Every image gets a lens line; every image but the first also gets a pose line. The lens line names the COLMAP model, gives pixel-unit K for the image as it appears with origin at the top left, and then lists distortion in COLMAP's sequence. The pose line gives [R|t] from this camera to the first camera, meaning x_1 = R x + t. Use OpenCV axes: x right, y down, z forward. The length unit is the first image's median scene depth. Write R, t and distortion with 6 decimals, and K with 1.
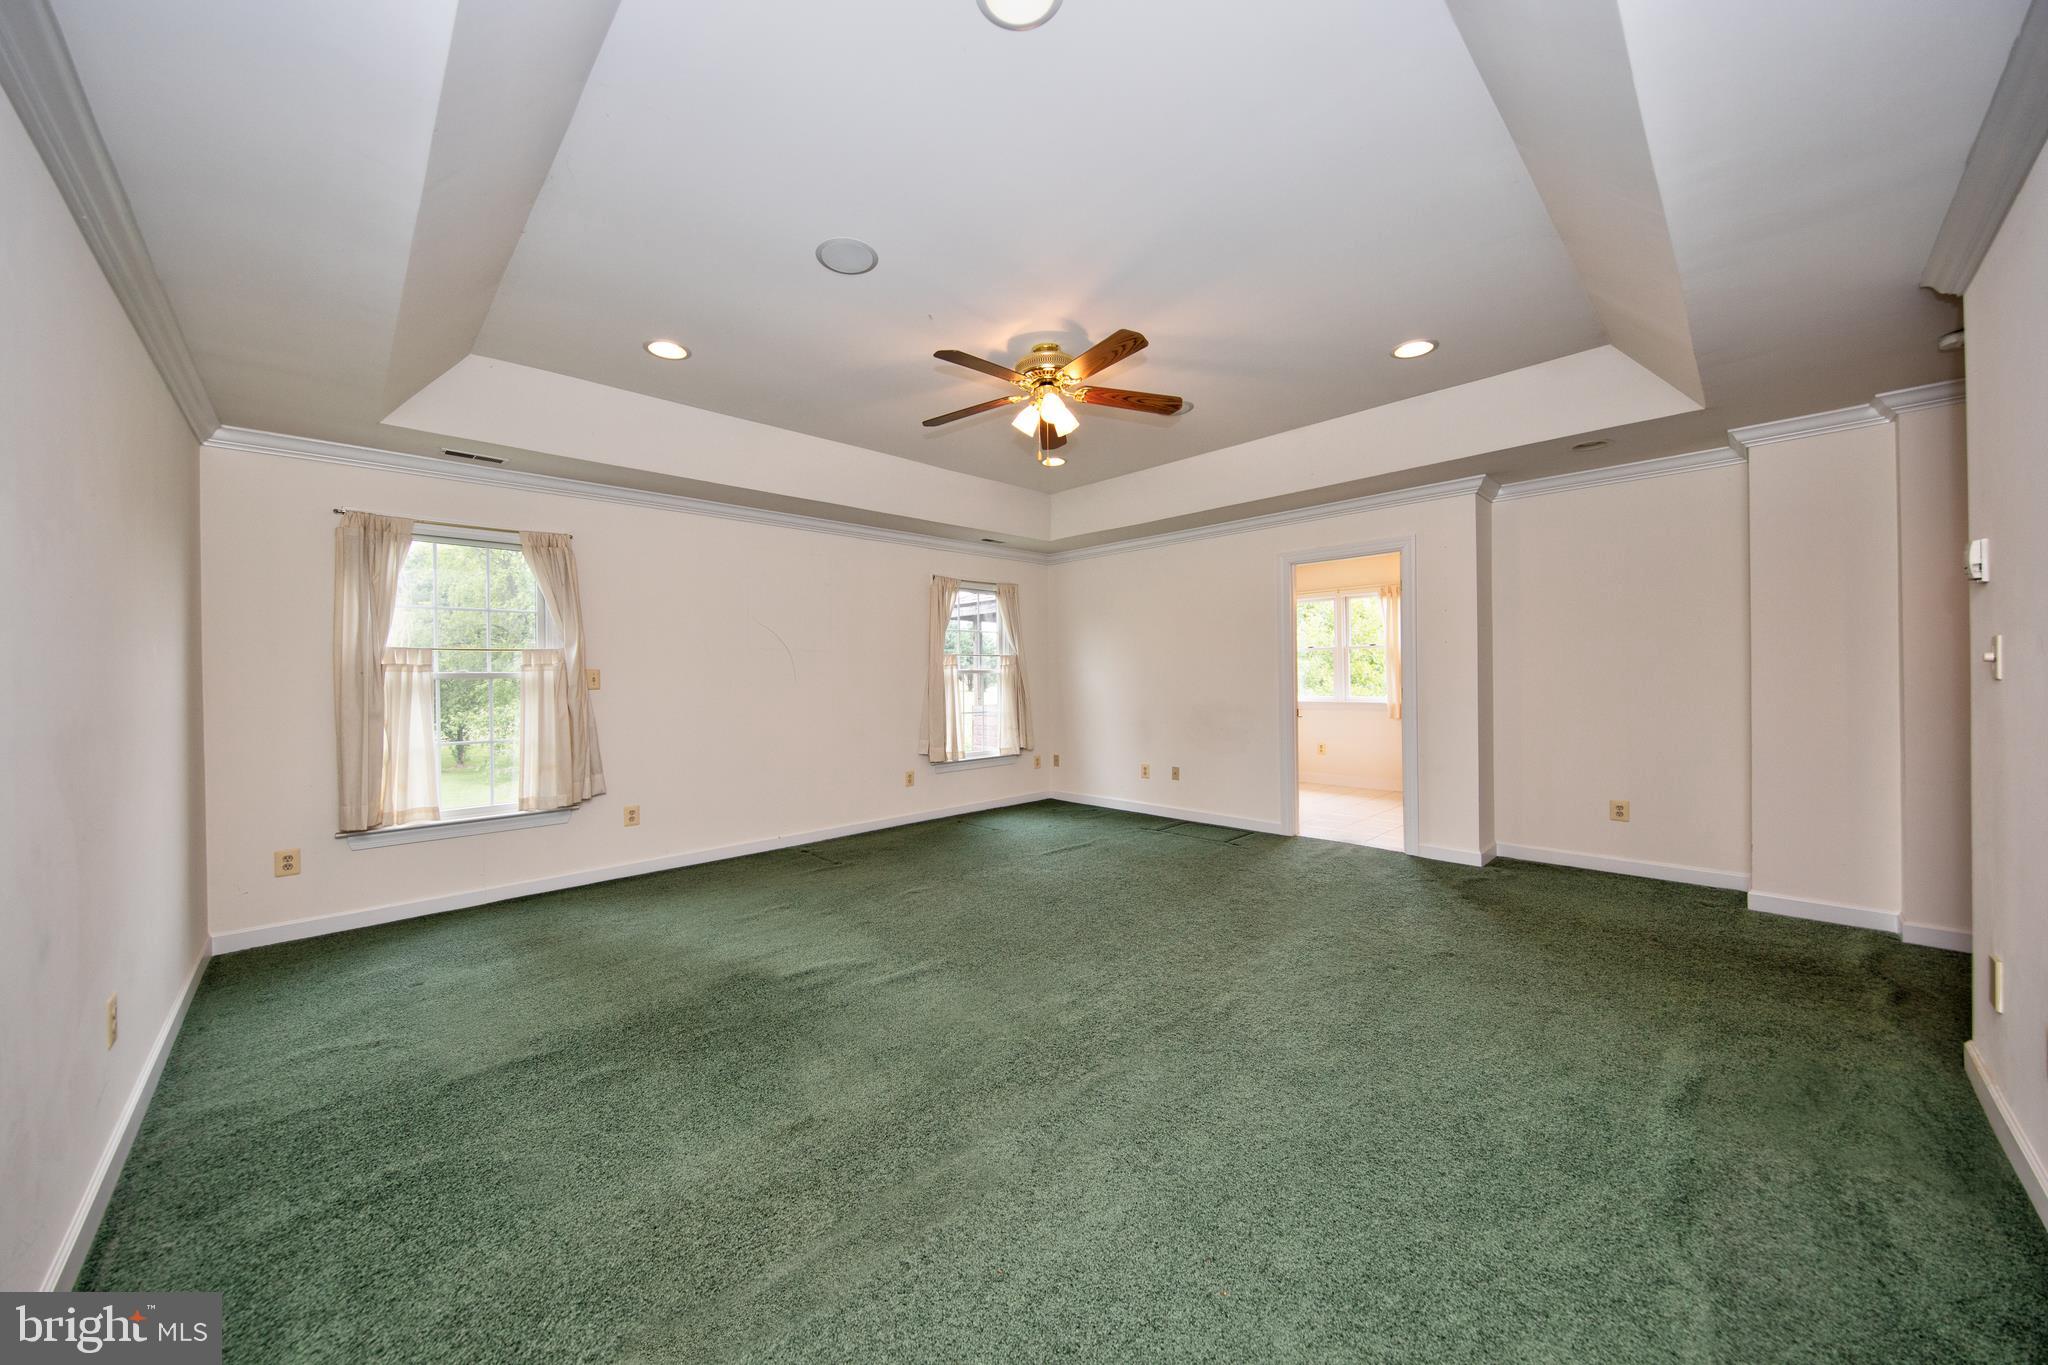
lens RADIAL K [[726.0, 0, 1024.0], [0, 726.0, 682.5], [0, 0, 1]] dist [-0.000384, -0.000096]
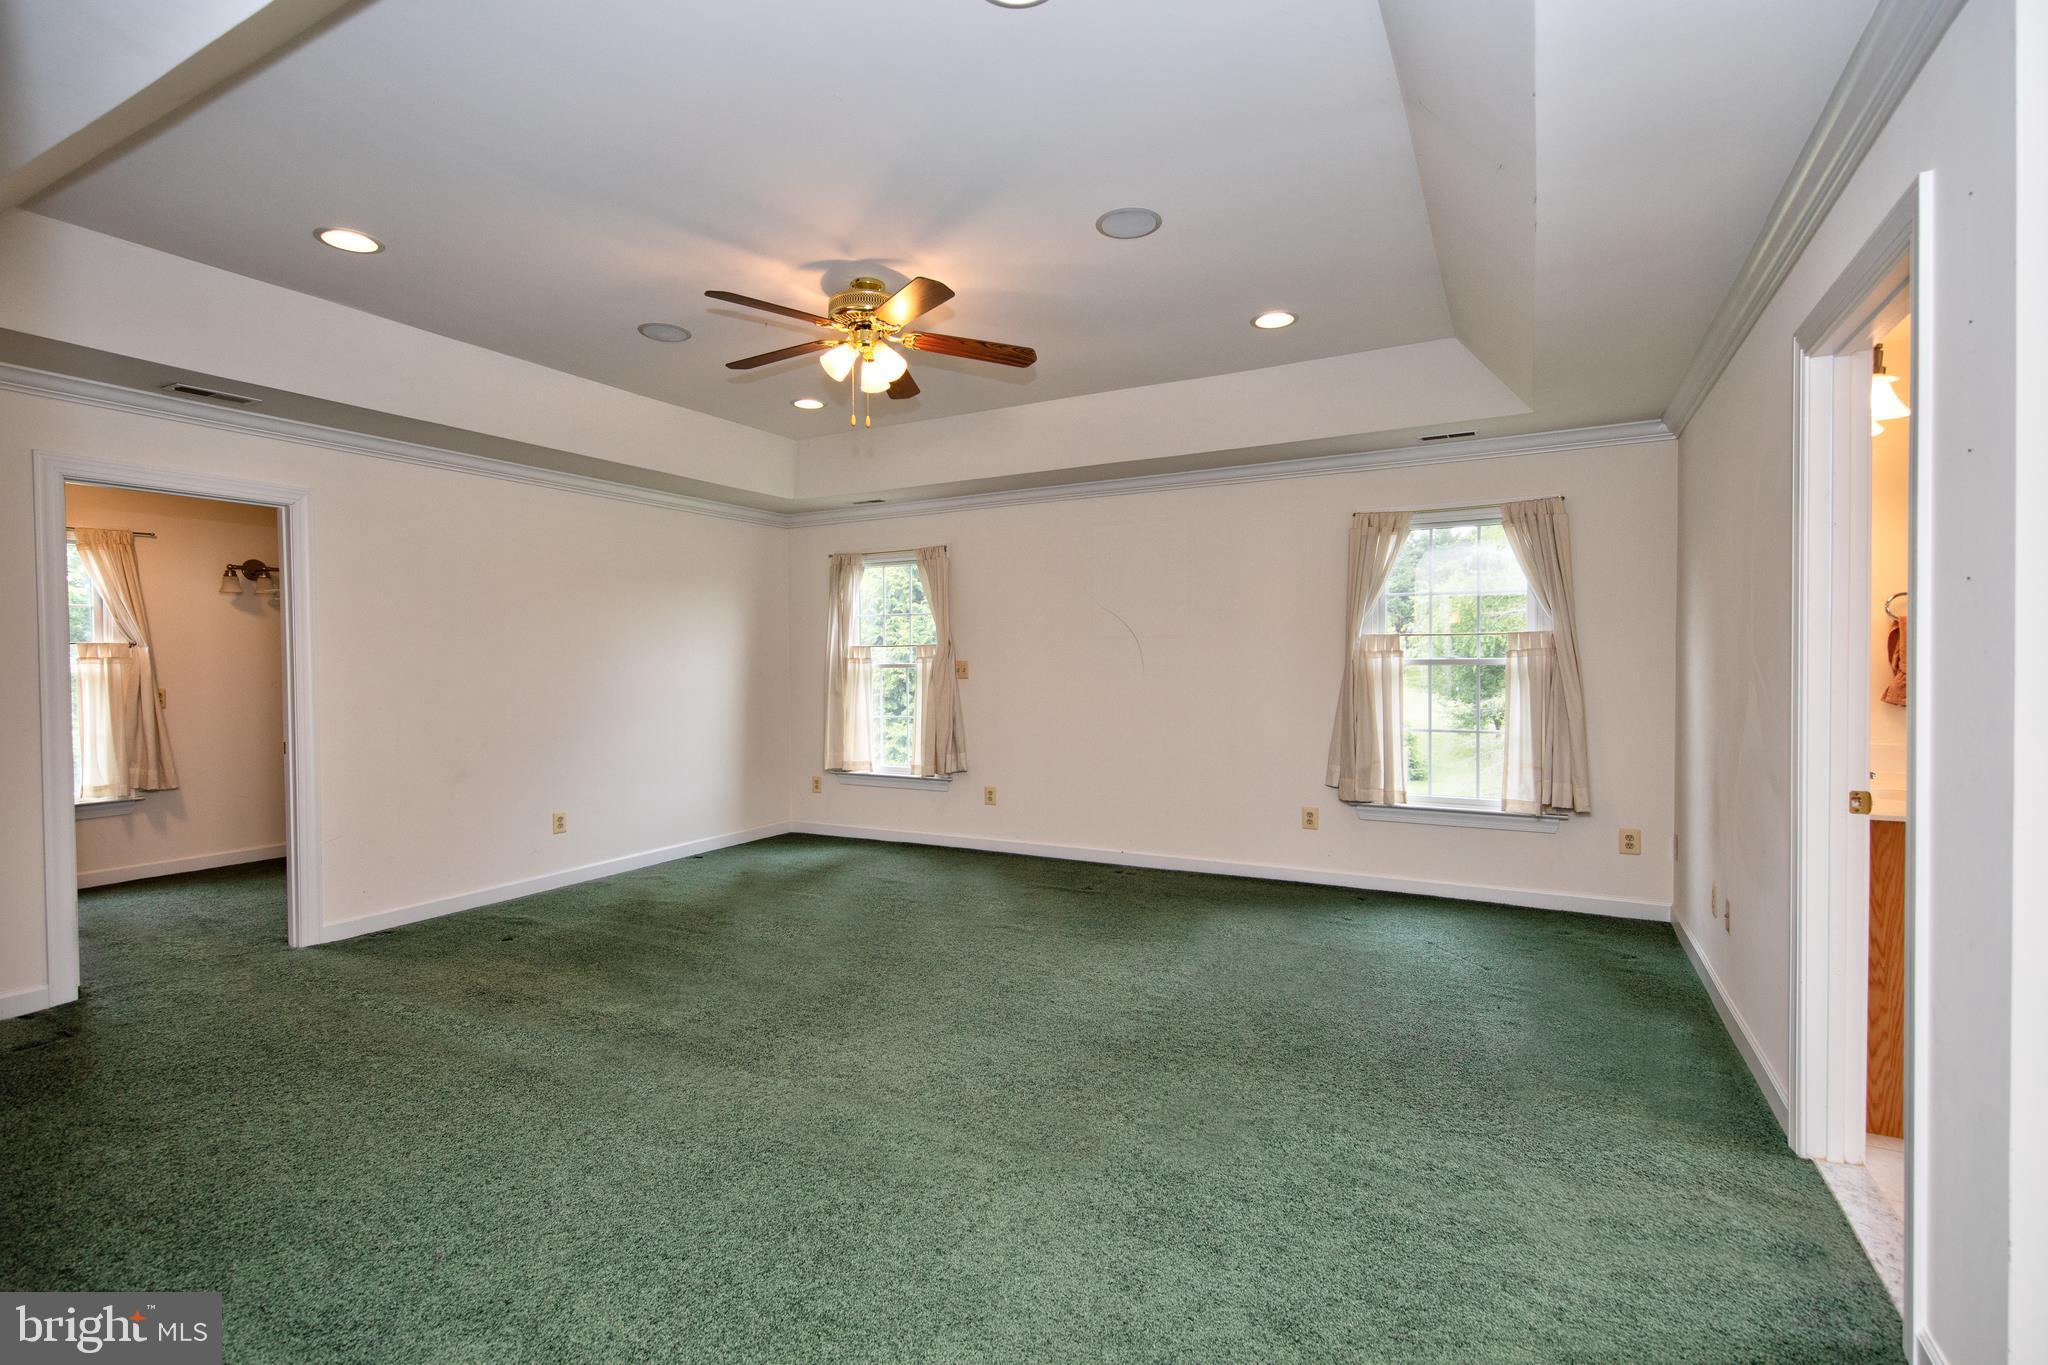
lens RADIAL K [[942.1, 0, 1024.0], [0, 942.1, 682.5], [0, 0, 1]] dist [0.000553, 0.000011]
pose [[0.299297, 0.031433, -0.953642, 0.897759], [-0.005994, 0.999499, 0.031063, -0.033414], [0.954141, -0.003581, 0.299336, 0.693611]]
